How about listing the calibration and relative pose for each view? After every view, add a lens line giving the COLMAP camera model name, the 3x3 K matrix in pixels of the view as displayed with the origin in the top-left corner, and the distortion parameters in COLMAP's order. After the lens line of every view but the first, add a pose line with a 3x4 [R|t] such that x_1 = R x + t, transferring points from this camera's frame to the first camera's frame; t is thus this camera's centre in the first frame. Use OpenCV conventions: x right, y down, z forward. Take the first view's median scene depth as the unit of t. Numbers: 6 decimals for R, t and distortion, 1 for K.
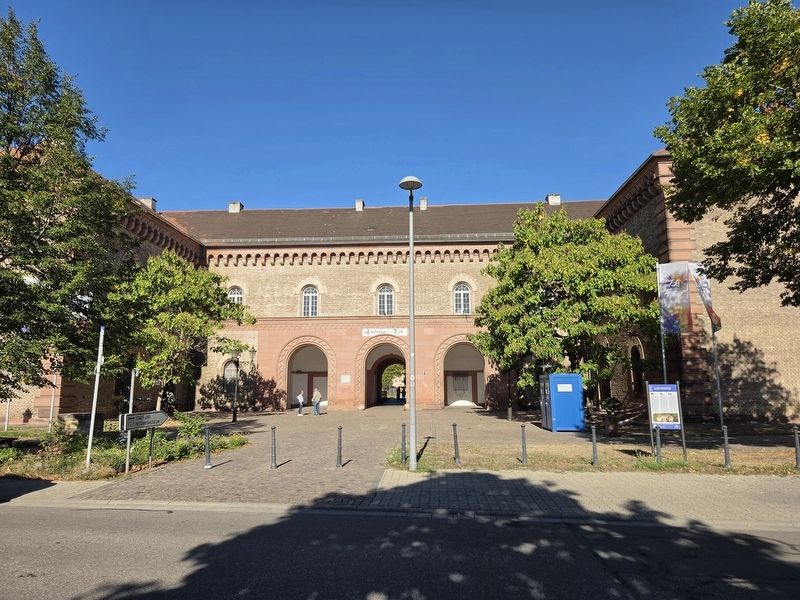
lens RADIAL K [[530.5, 0, 395.5], [0, 530.5, 300.2], [0, 0, 1]] dist [0.048813, -0.027397]
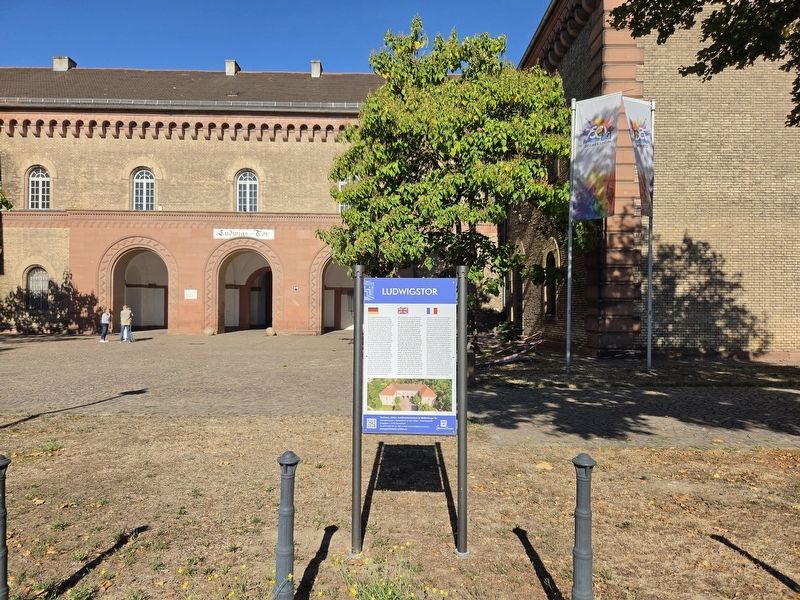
lens RADIAL K [[530.5, 0, 398.8], [0, 530.5, 296.5], [0, 0, 1]] dist [0.048813, -0.027397]
pose [[0.997650, 0.016591, 0.066482, 0.230378], [-0.025433, 0.990594, 0.134448, 0.062724], [-0.063626, -0.135823, 0.988688, 0.351946]]
